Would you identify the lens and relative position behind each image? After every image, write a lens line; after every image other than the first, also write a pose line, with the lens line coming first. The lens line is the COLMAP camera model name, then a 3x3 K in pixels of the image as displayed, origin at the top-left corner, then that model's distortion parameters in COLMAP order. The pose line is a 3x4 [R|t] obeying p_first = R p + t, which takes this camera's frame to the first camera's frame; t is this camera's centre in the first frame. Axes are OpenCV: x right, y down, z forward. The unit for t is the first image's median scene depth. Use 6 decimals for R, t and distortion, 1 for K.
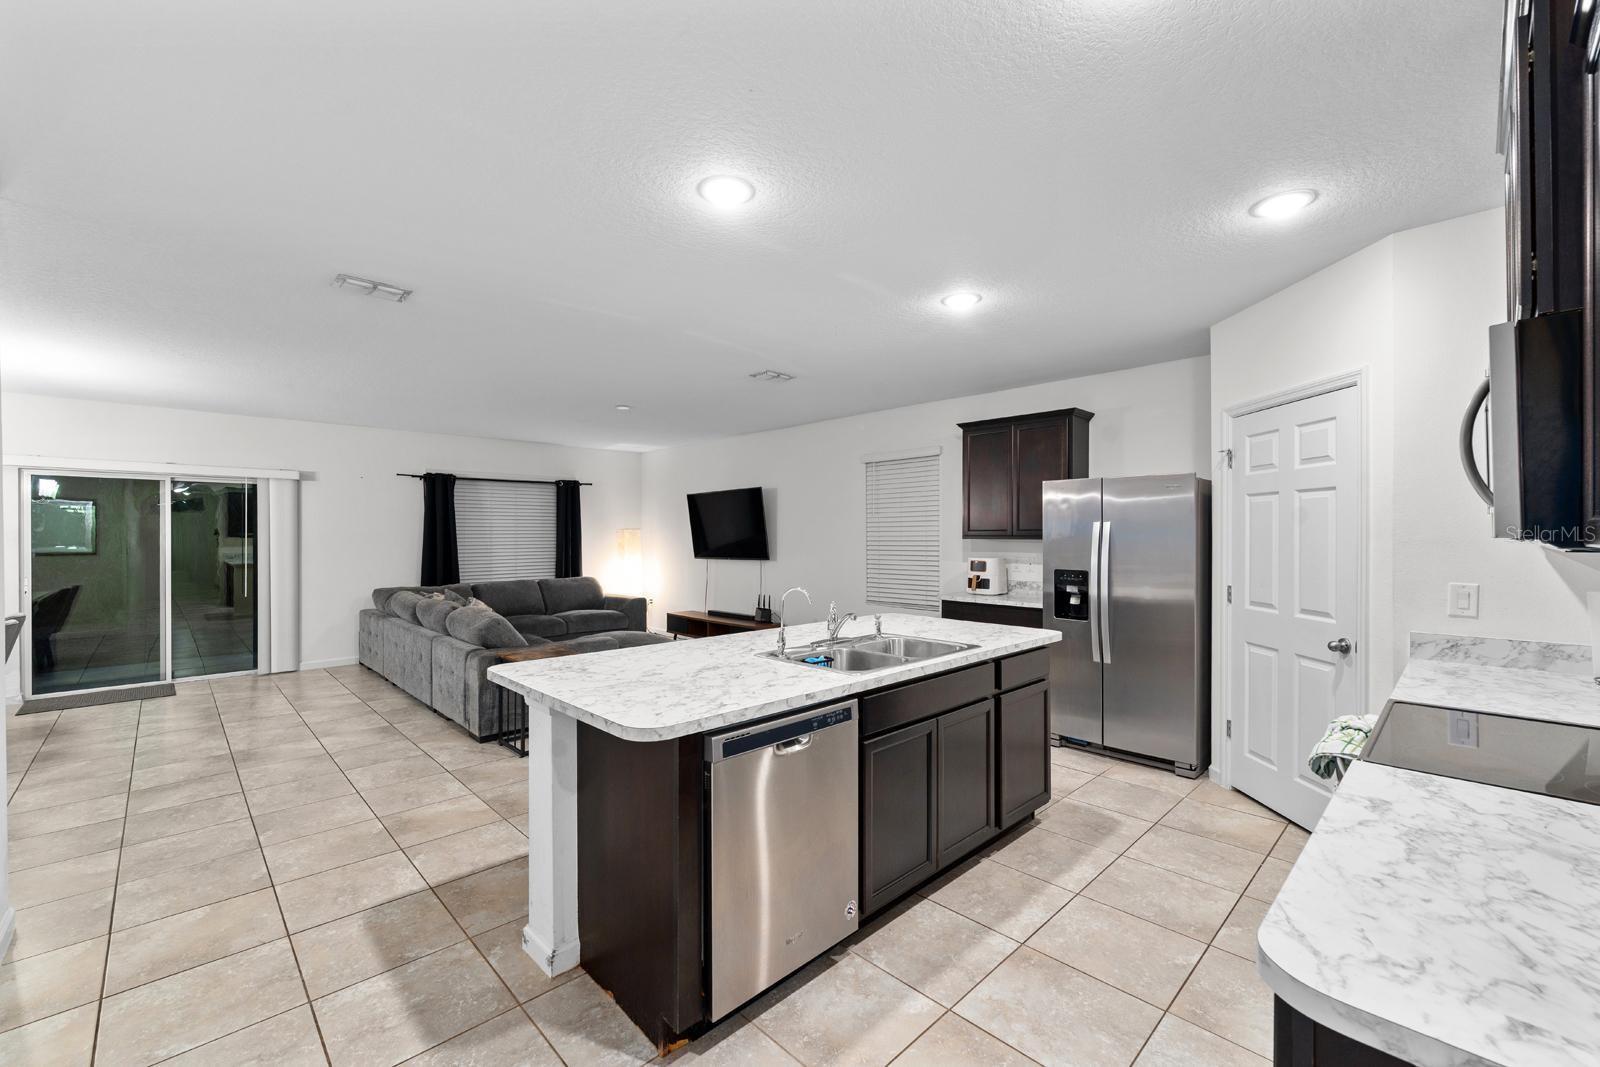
lens RADIAL K [[647.5, 0, 794.5], [0, 647.5, 532.4], [0, 0, 1]] dist [-0.002696, 0.000241]
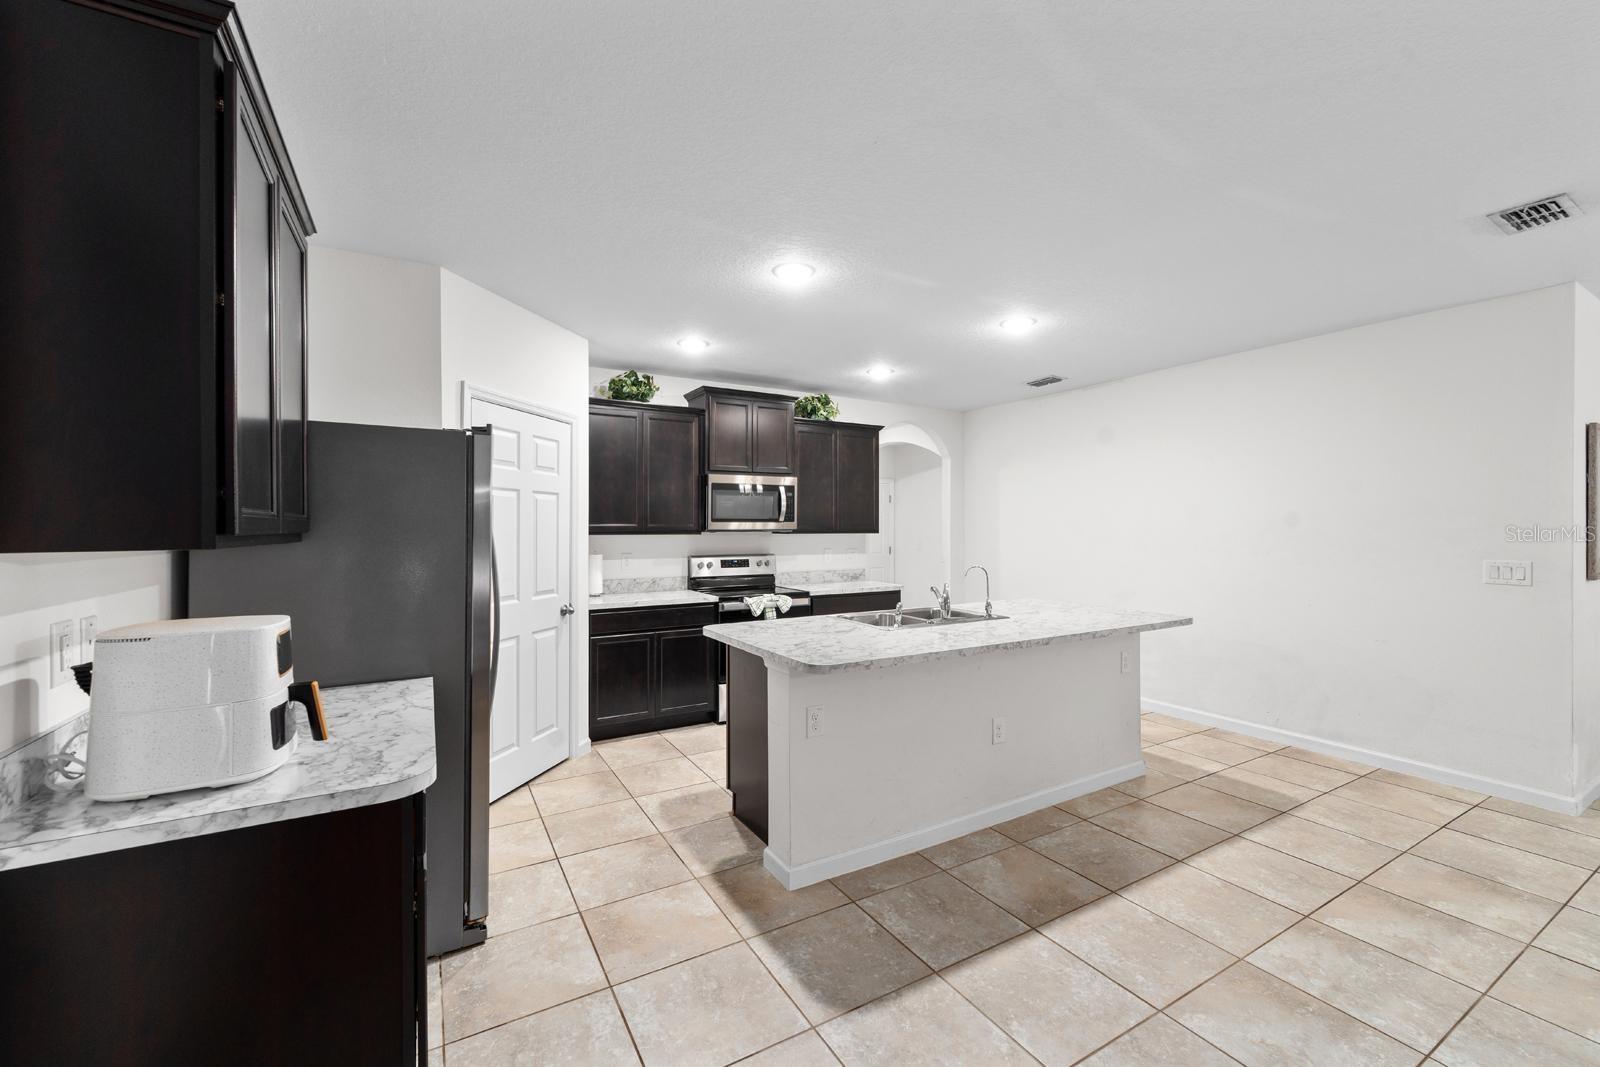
lens RADIAL K [[647.5, 0, 793.2], [0, 647.5, 530.6], [0, 0, 1]] dist [-0.002696, 0.000241]
pose [[-0.969738, 0.001732, 0.244143, 0.019530], [0.001614, 0.999998, -0.000684, 0.003878], [-0.244144, -0.000269, -0.969739, 0.978550]]
